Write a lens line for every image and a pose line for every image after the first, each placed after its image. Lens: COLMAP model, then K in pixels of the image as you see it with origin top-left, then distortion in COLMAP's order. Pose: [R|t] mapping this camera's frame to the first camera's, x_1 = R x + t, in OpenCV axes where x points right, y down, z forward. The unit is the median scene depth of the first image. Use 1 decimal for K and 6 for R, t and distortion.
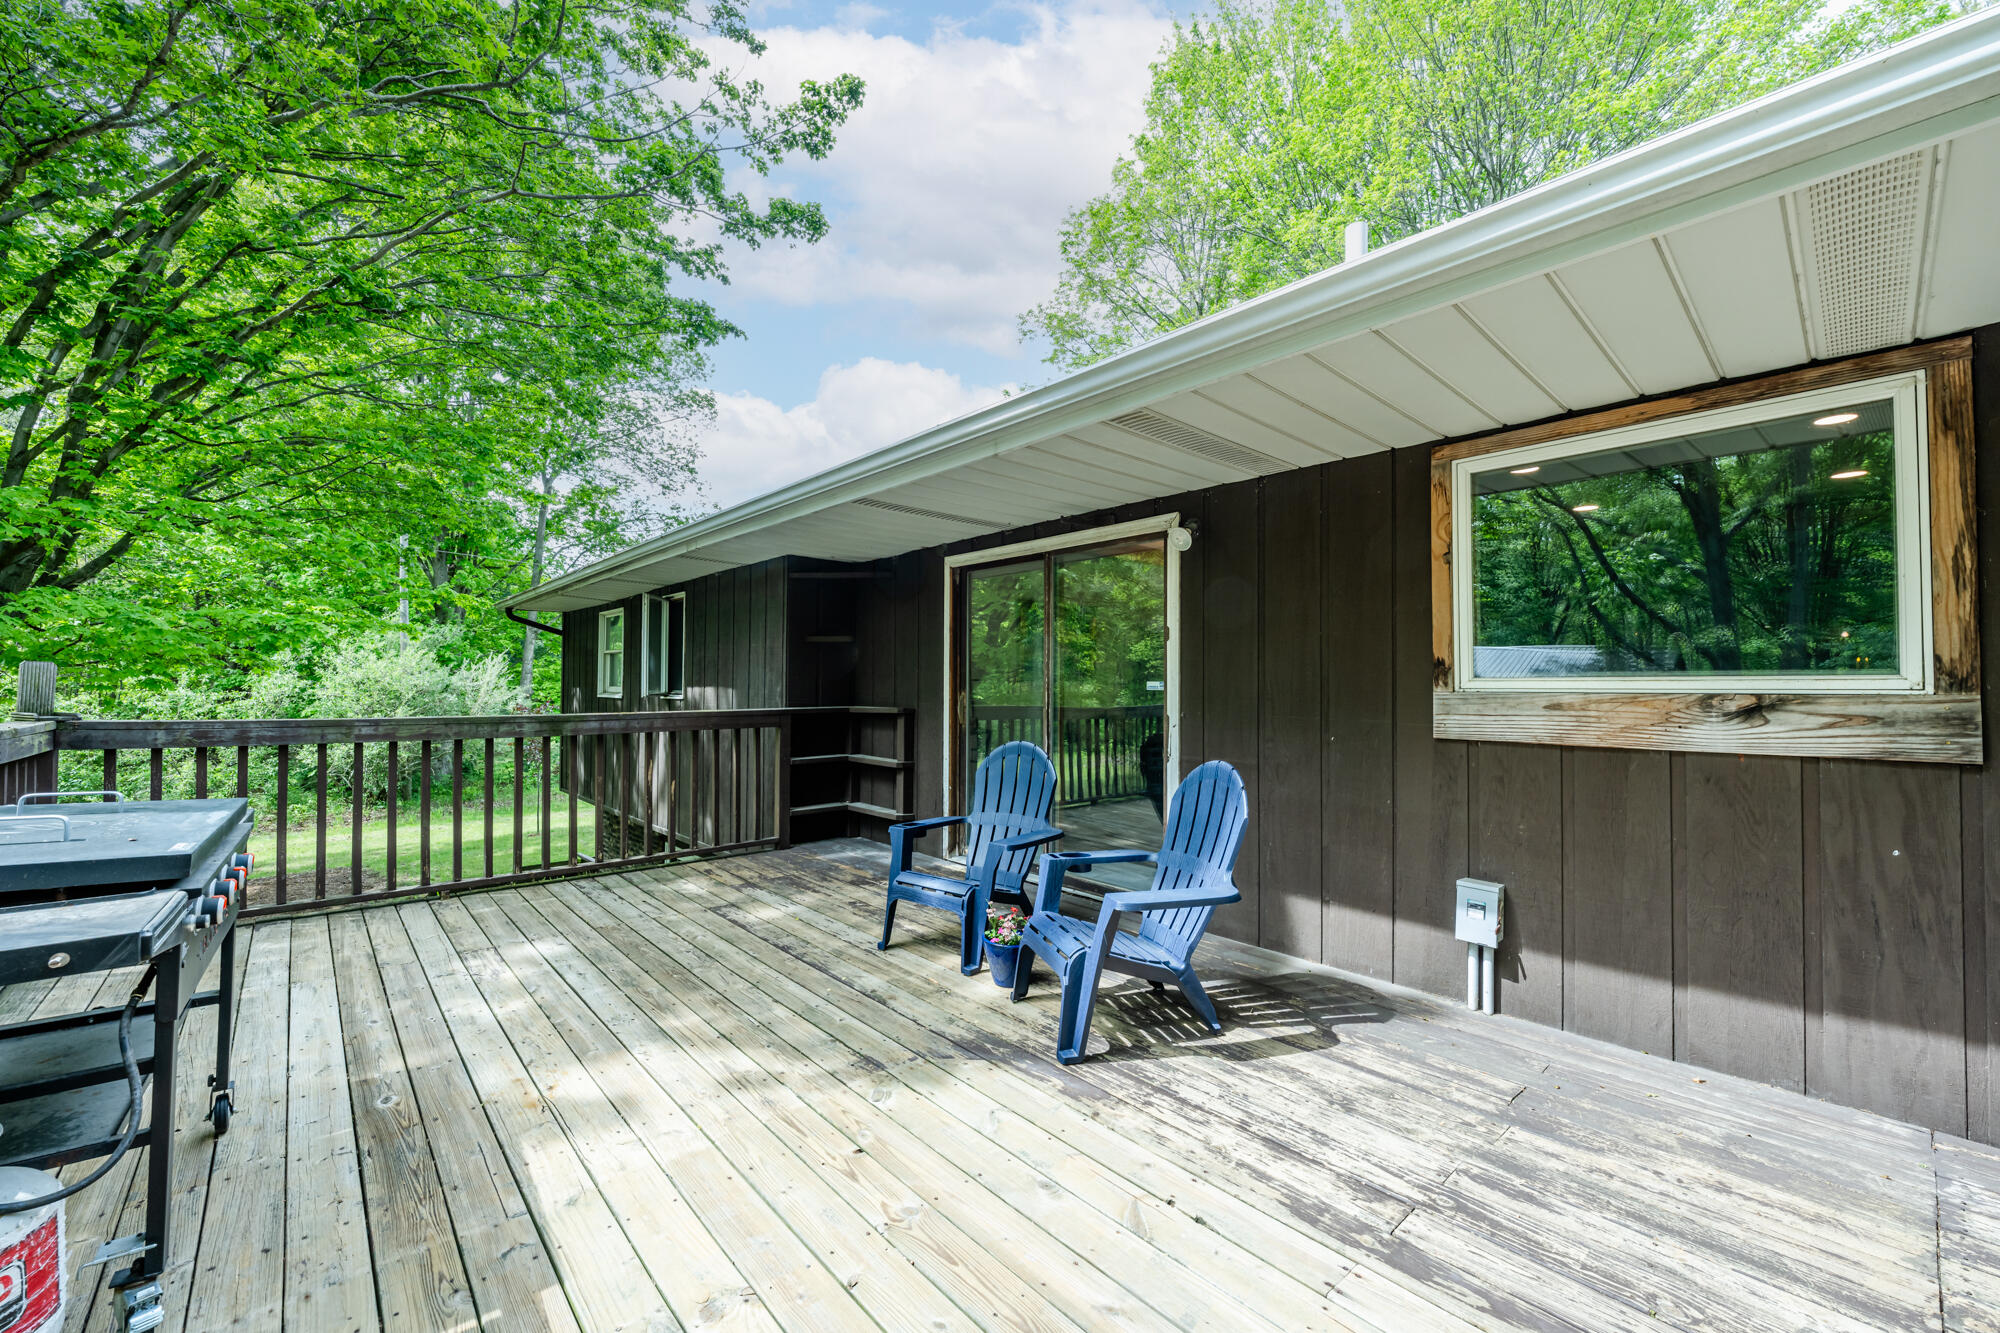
lens RADIAL K [[811.9, 0, 995.7], [0, 811.9, 671.4], [0, 0, 1]] dist [-0.001637, -0.000125]
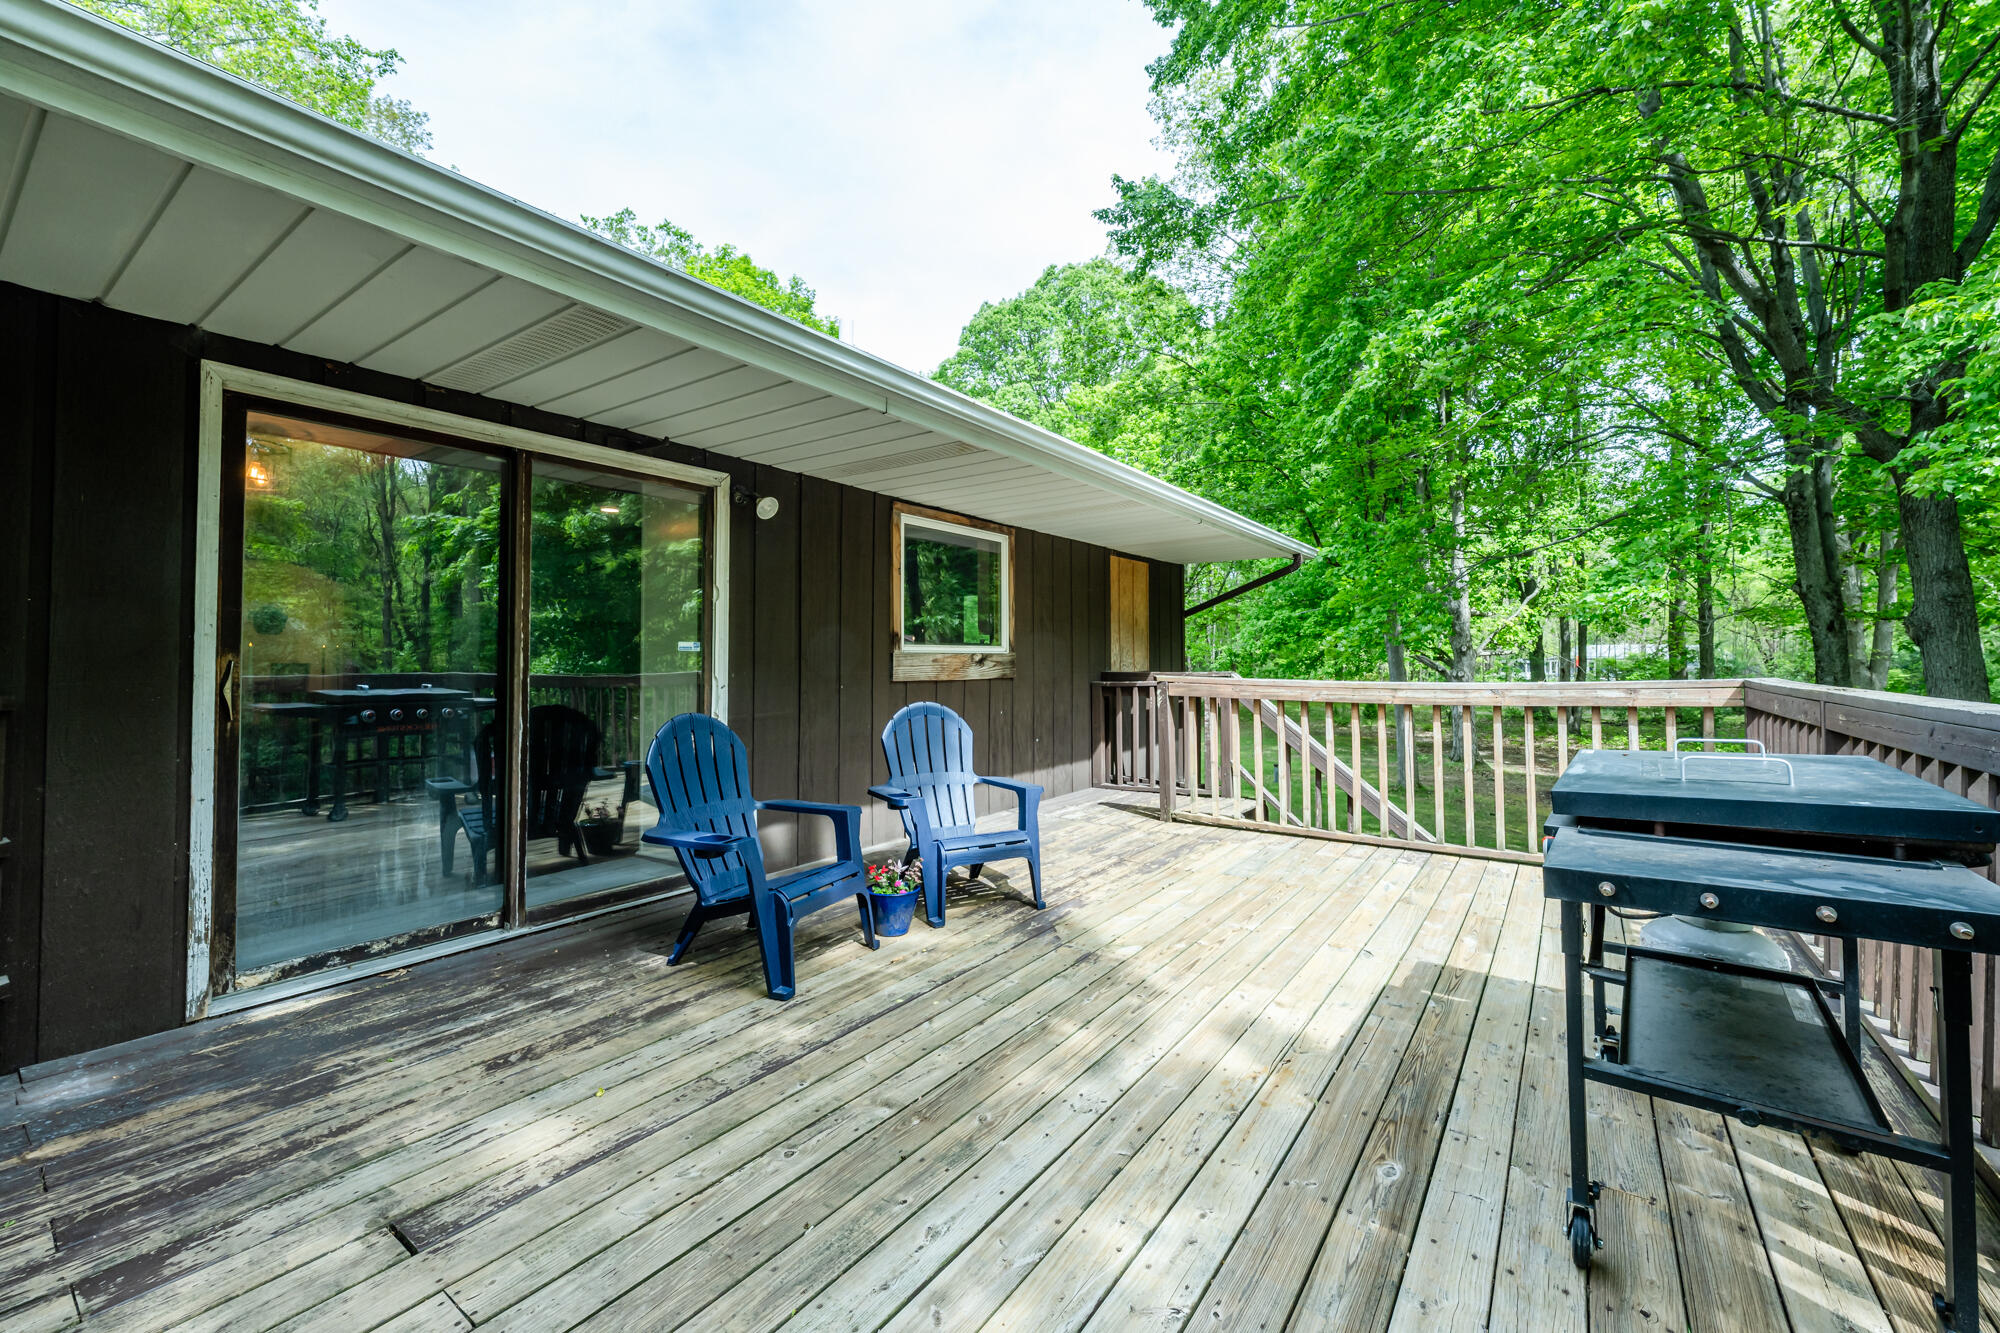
lens RADIAL K [[811.9, 0, 996.2], [0, 811.9, 662.0], [0, 0, 1]] dist [-0.001637, -0.000125]
pose [[-0.235491, -0.006881, 0.971852, -1.053493], [-0.018291, 0.999829, 0.002647, 0.034288], [-0.971704, -0.017153, -0.235577, 1.159875]]
